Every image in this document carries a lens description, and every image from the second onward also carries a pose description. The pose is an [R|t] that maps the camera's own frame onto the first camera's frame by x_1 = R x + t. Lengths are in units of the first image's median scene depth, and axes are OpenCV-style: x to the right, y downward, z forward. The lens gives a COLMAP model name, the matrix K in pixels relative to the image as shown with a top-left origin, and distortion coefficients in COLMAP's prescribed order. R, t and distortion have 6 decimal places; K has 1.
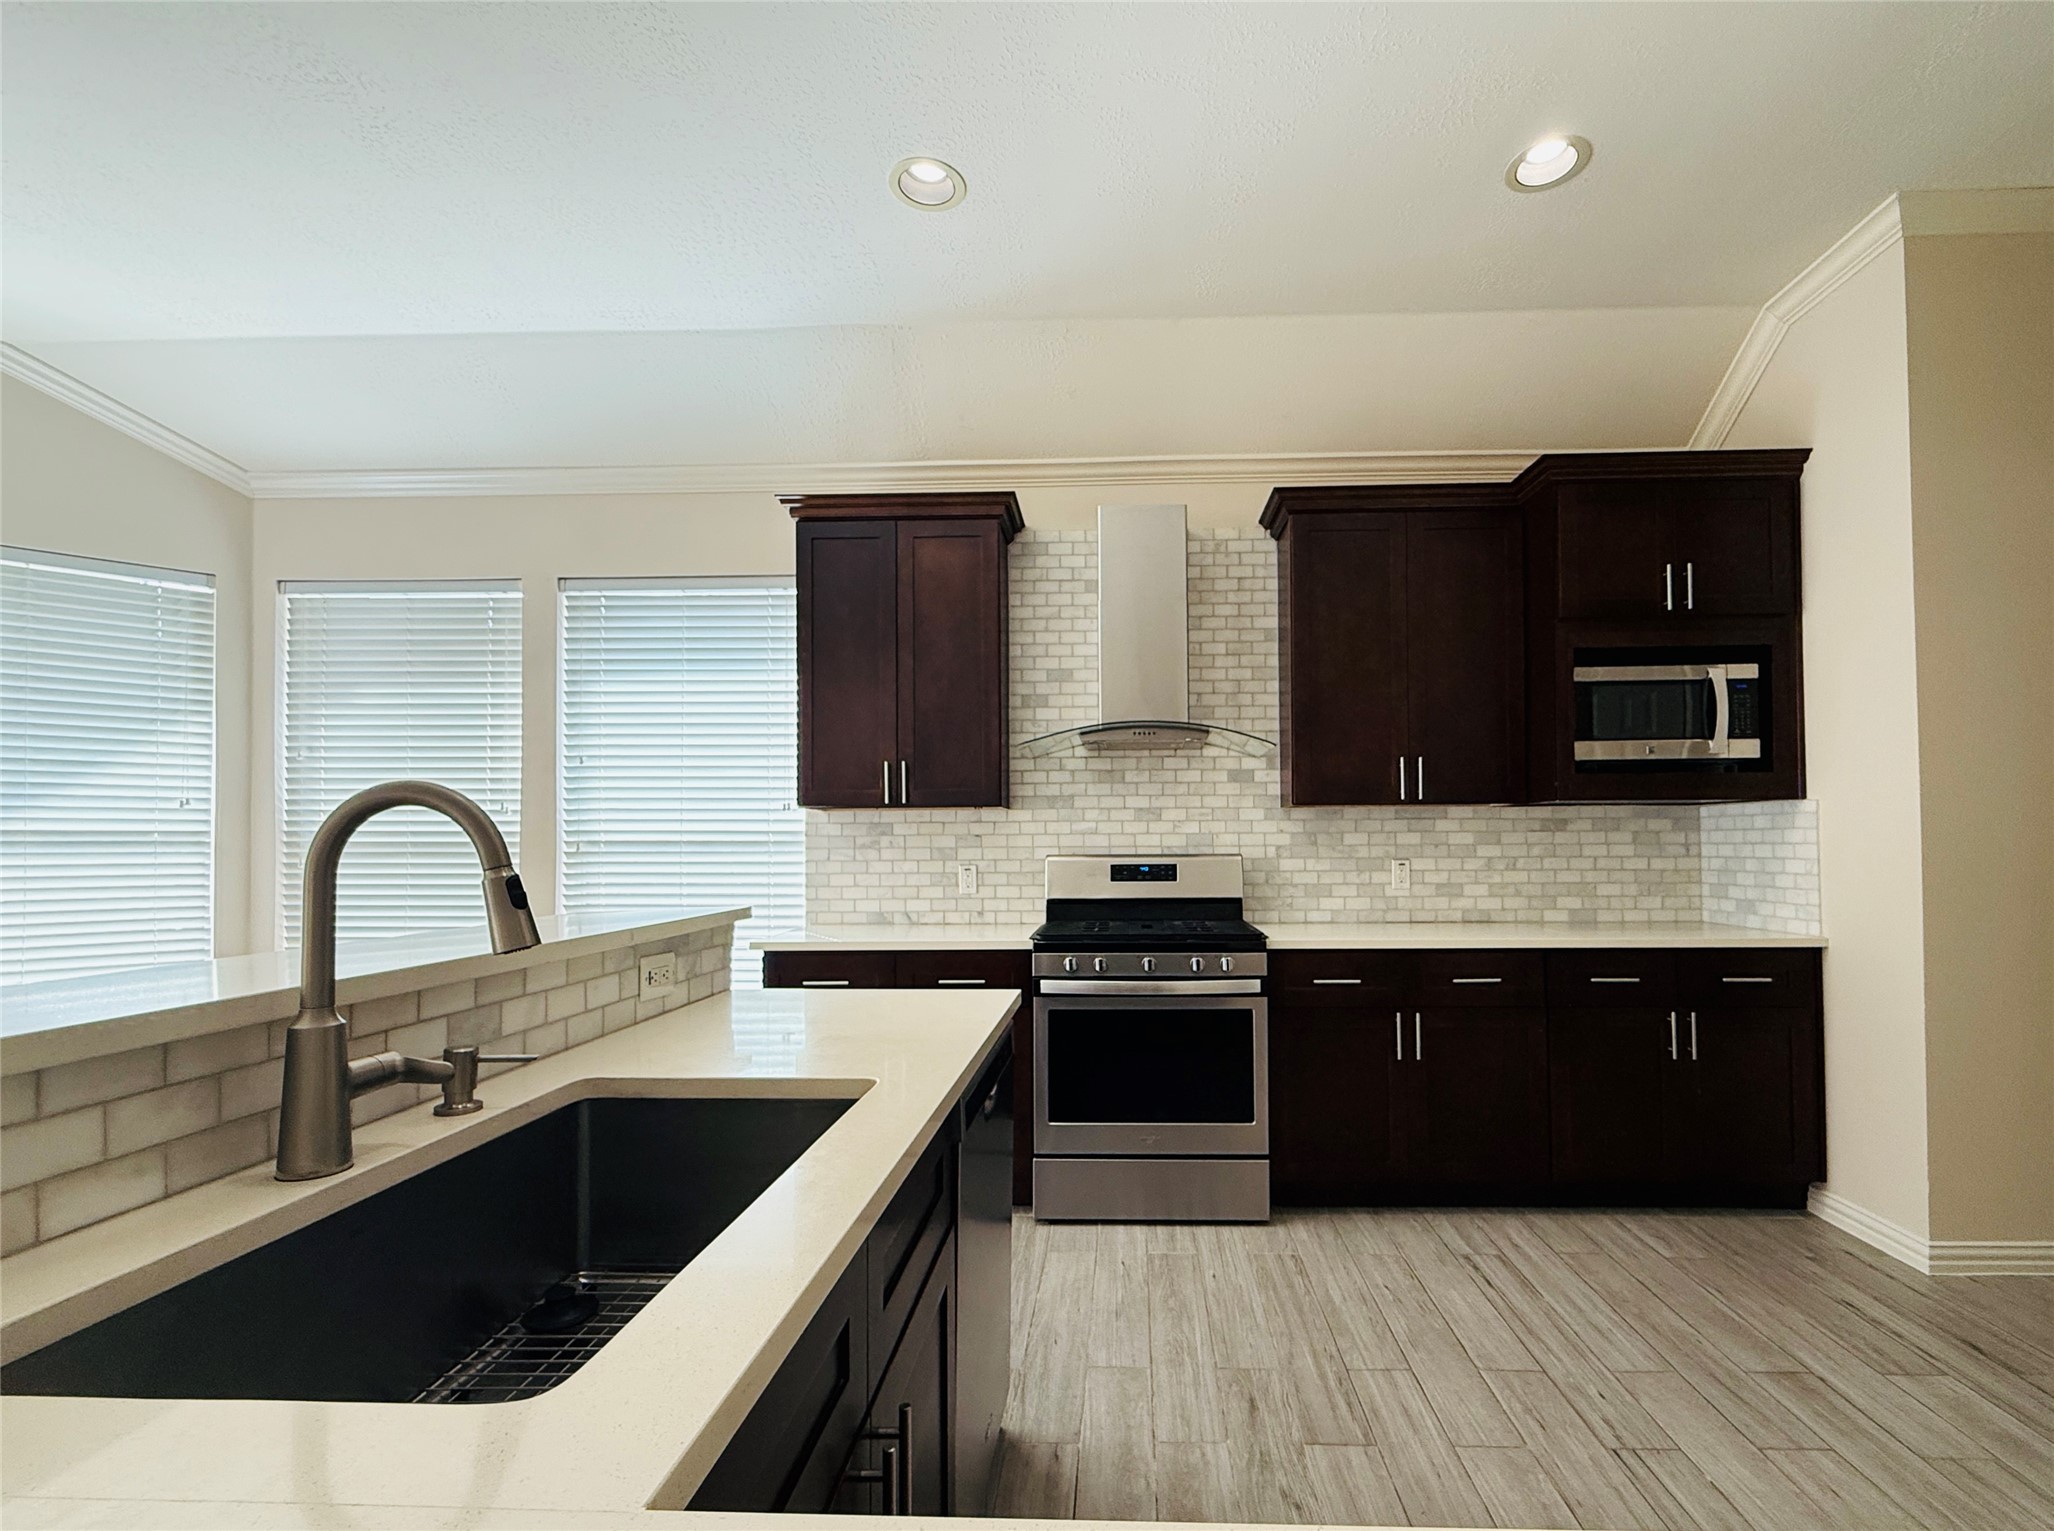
lens RADIAL K [[937.4, 0, 1100.6], [0, 937.4, 815.3], [0, 0, 1]] dist [0.000998, 0.000253]
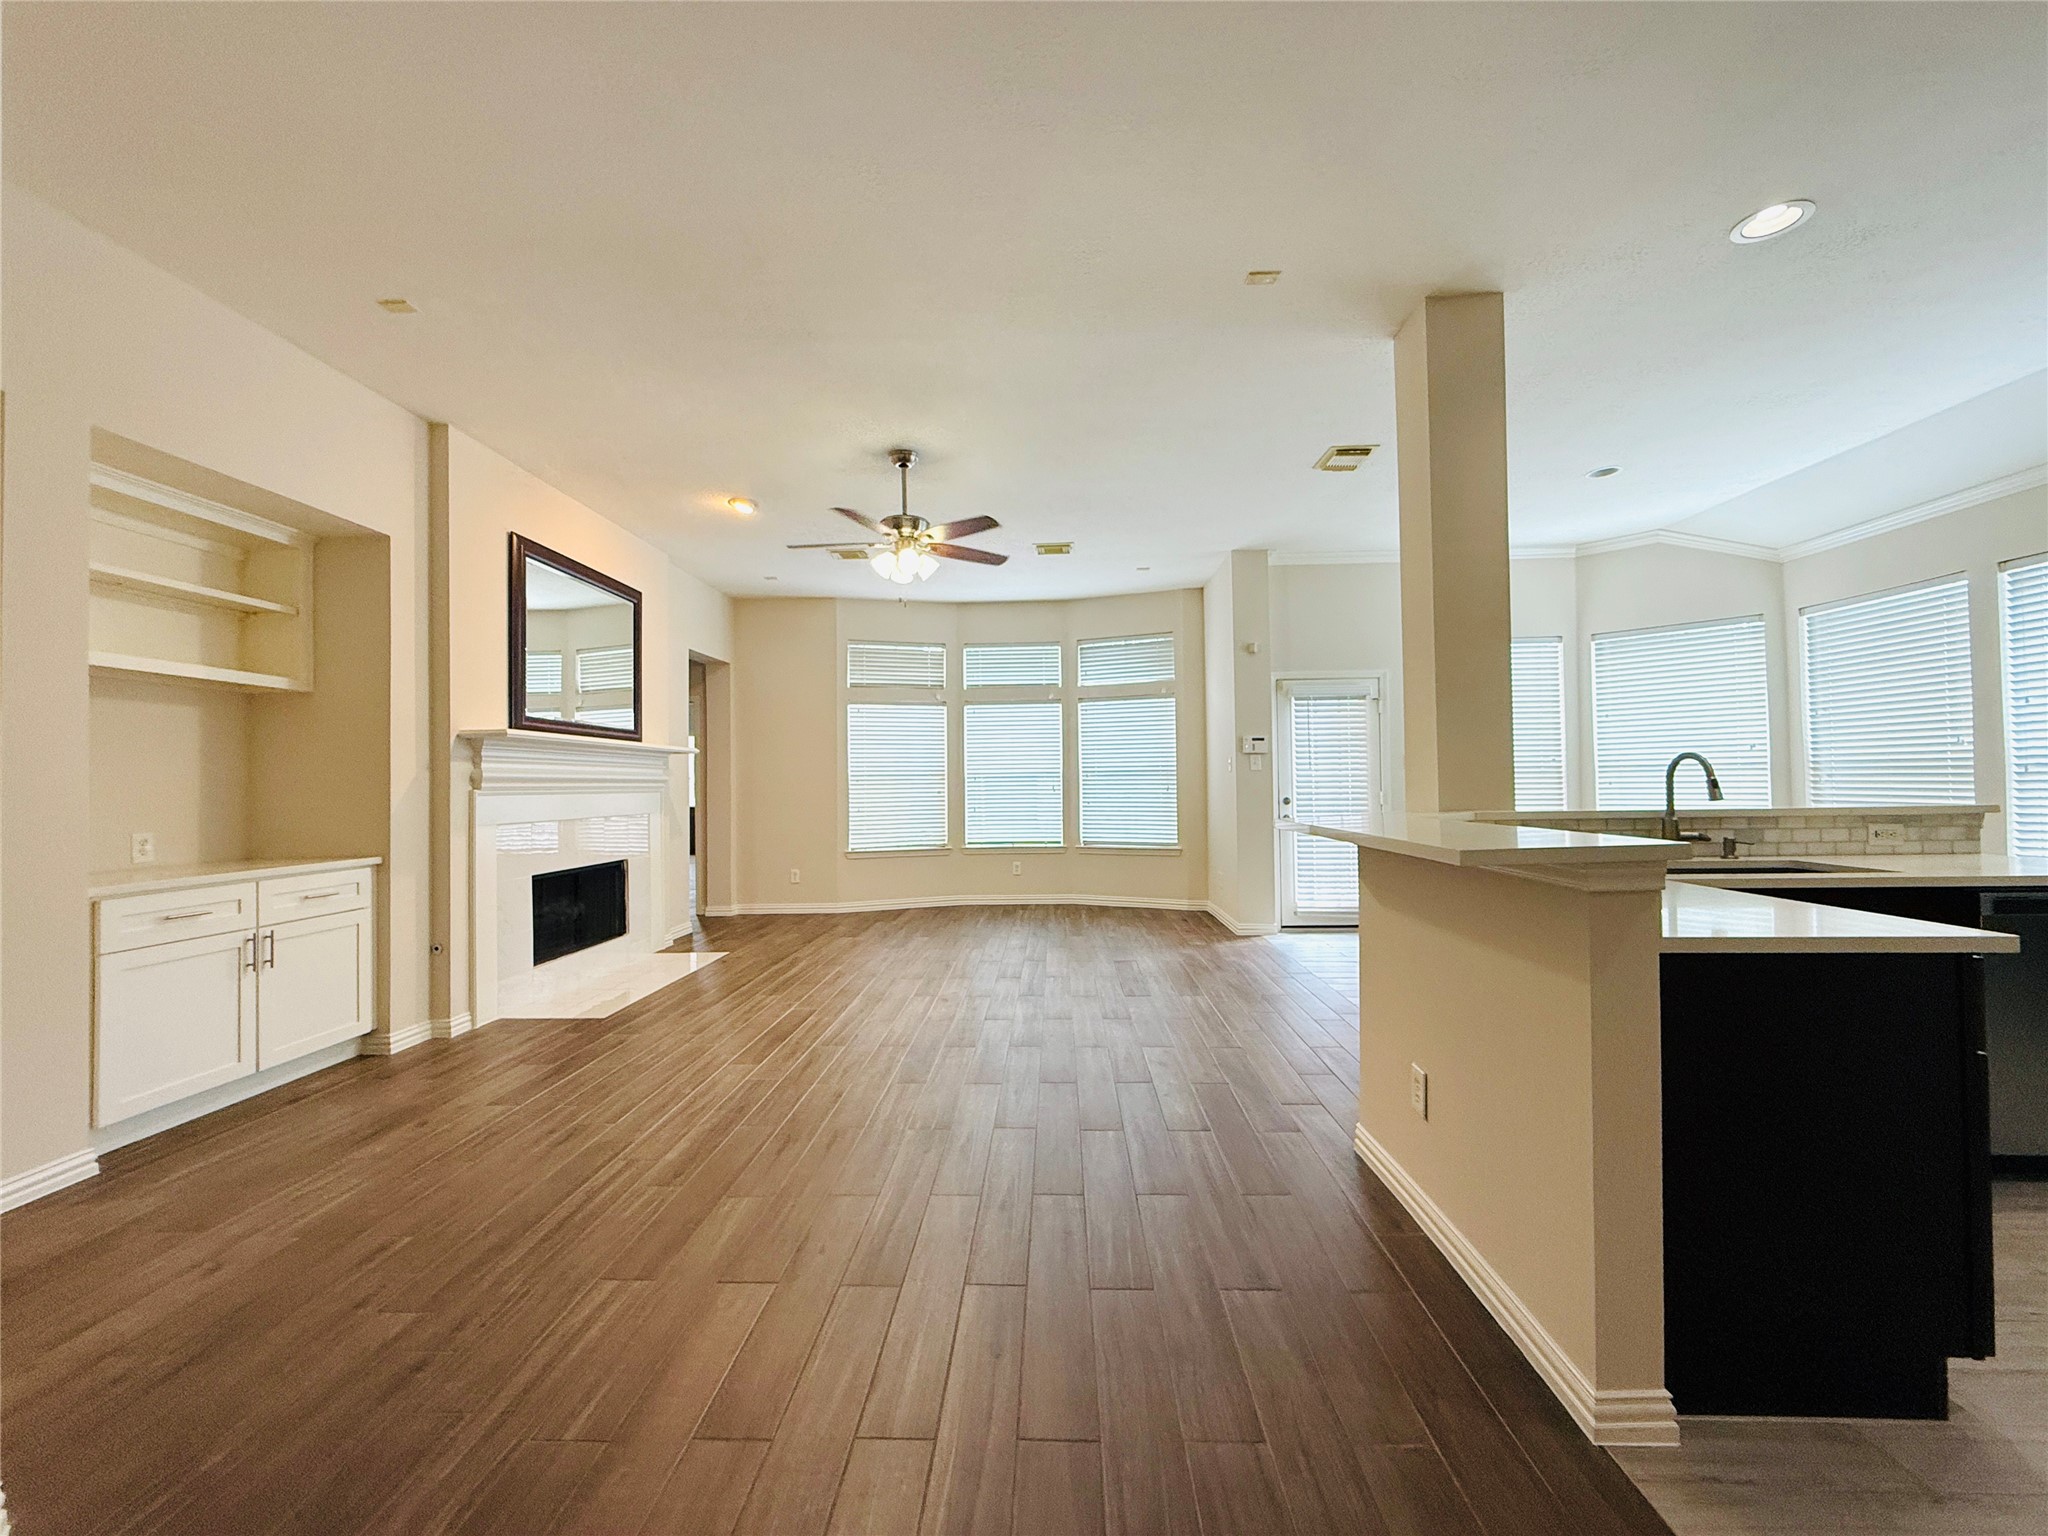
lens RADIAL K [[822.0, 0, 1009.2], [0, 822.0, 773.1], [0, 0, 1]] dist [-0.008165, 0.000426]
pose [[-0.025883, -0.006813, -0.999642, 0.604898], [0.042882, 0.999049, -0.007919, -0.010314], [0.998745, -0.043071, -0.025566, -0.370875]]
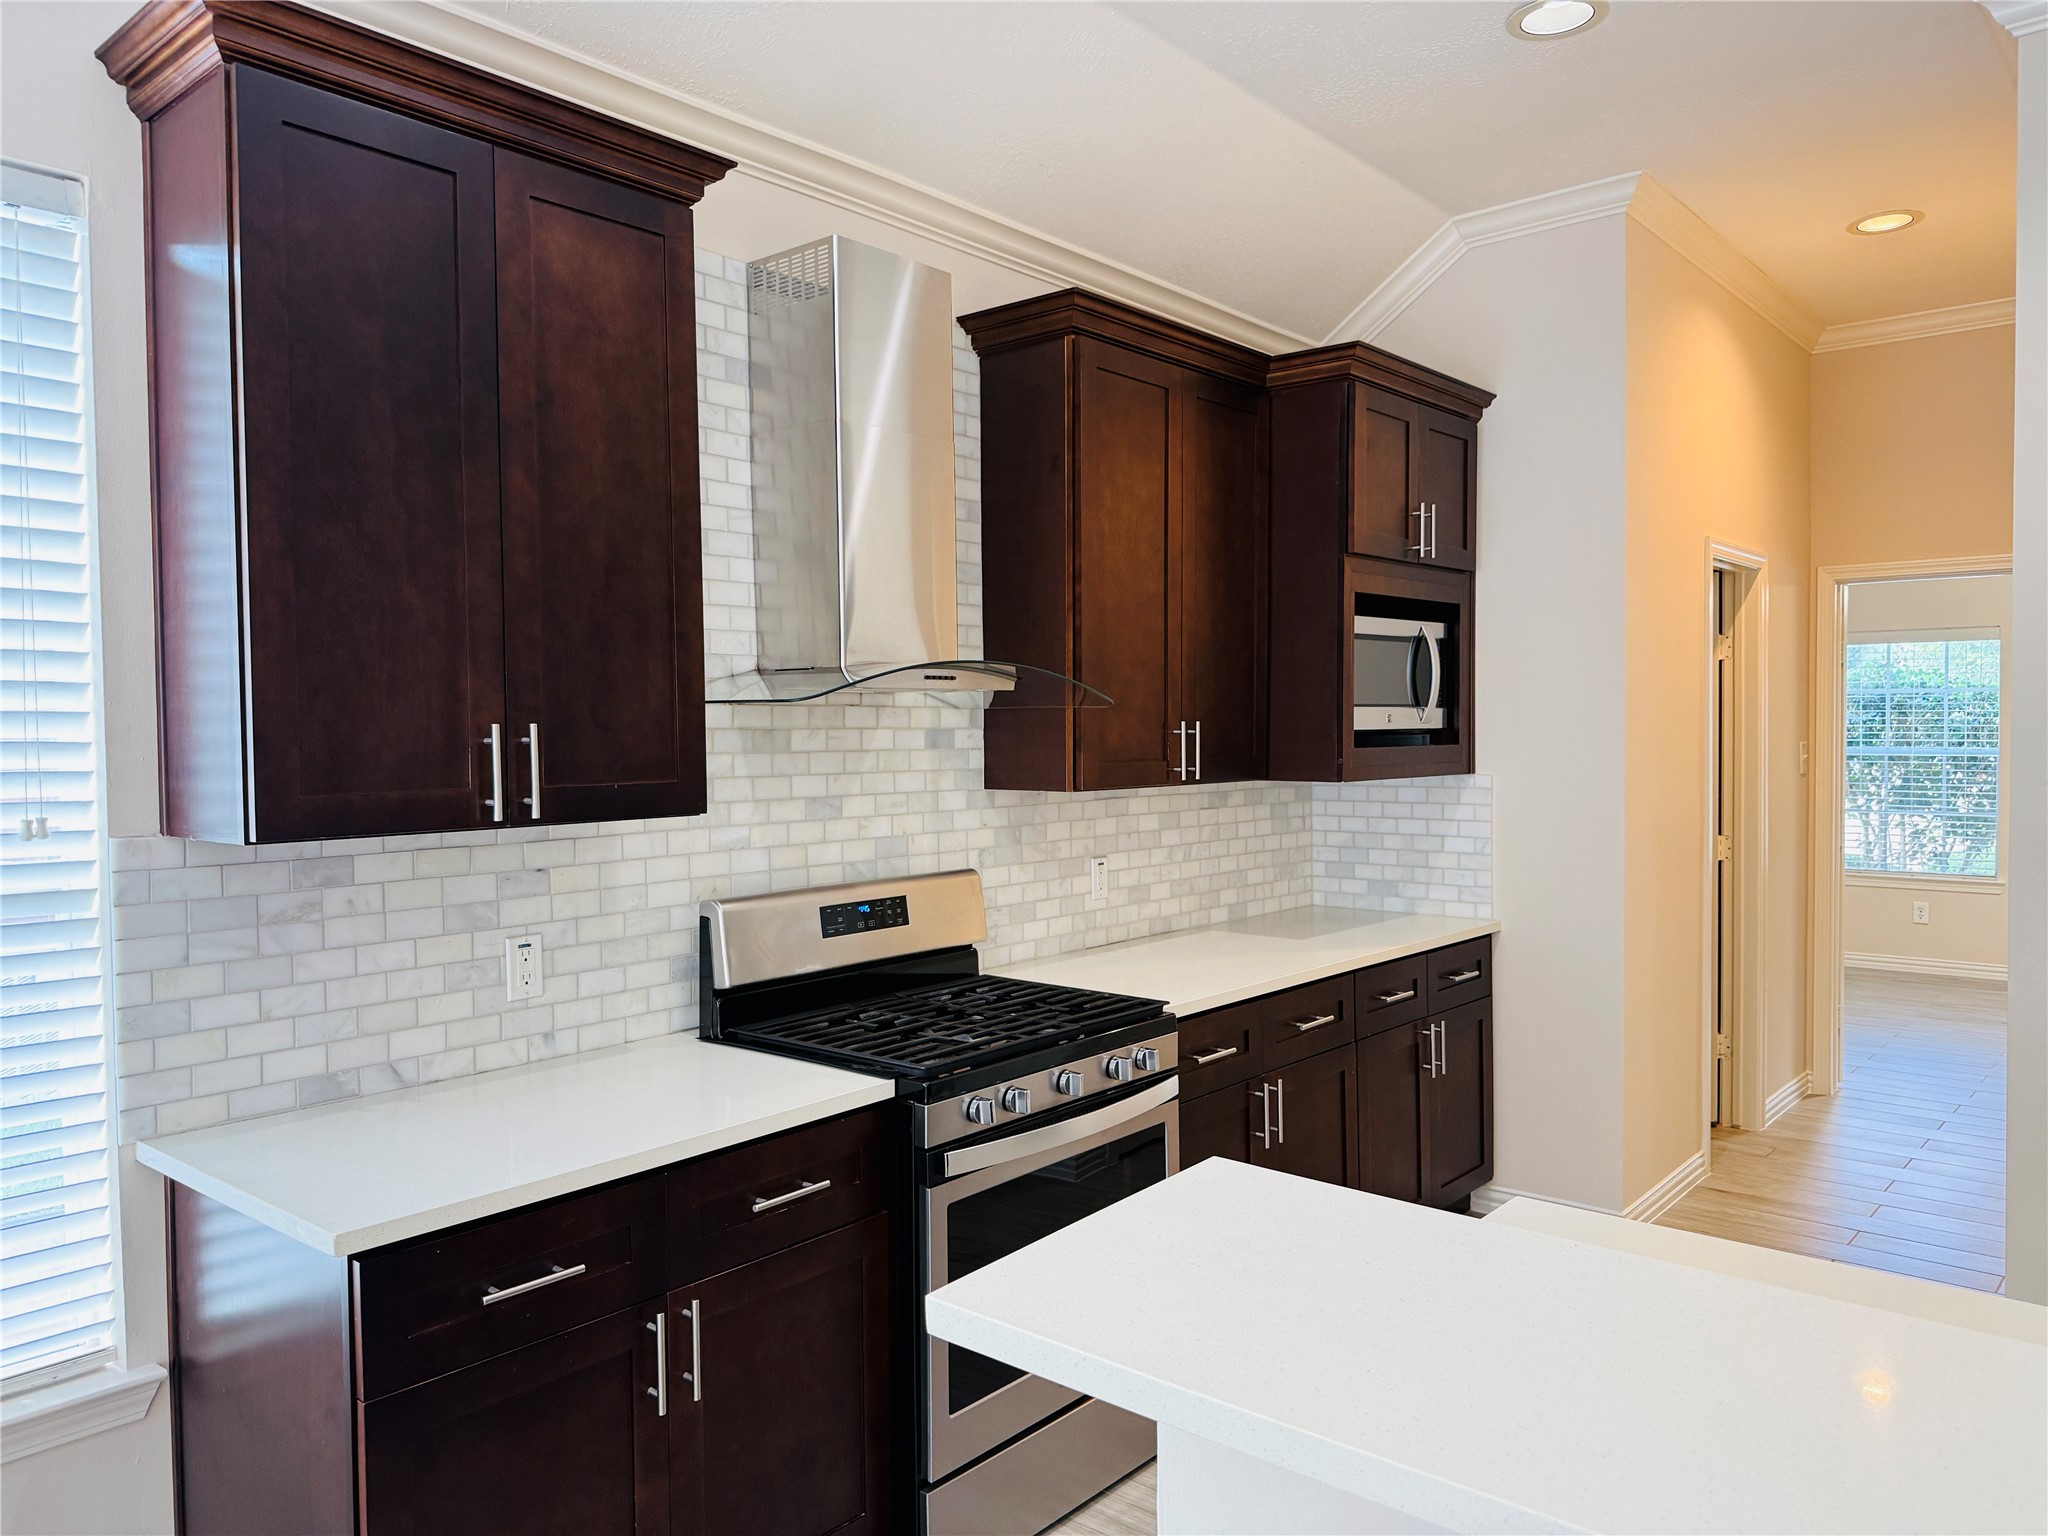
lens RADIAL K [[1443.2, 0, 1040.8], [0, 1443.2, 770.2], [0, 0, 1]] dist [0.052009, -0.053042]
pose [[0.622774, -0.023797, 0.782039, -0.542004], [-0.018750, 0.998796, 0.045324, -0.065053], [-0.782177, -0.042890, 0.621579, 0.367298]]
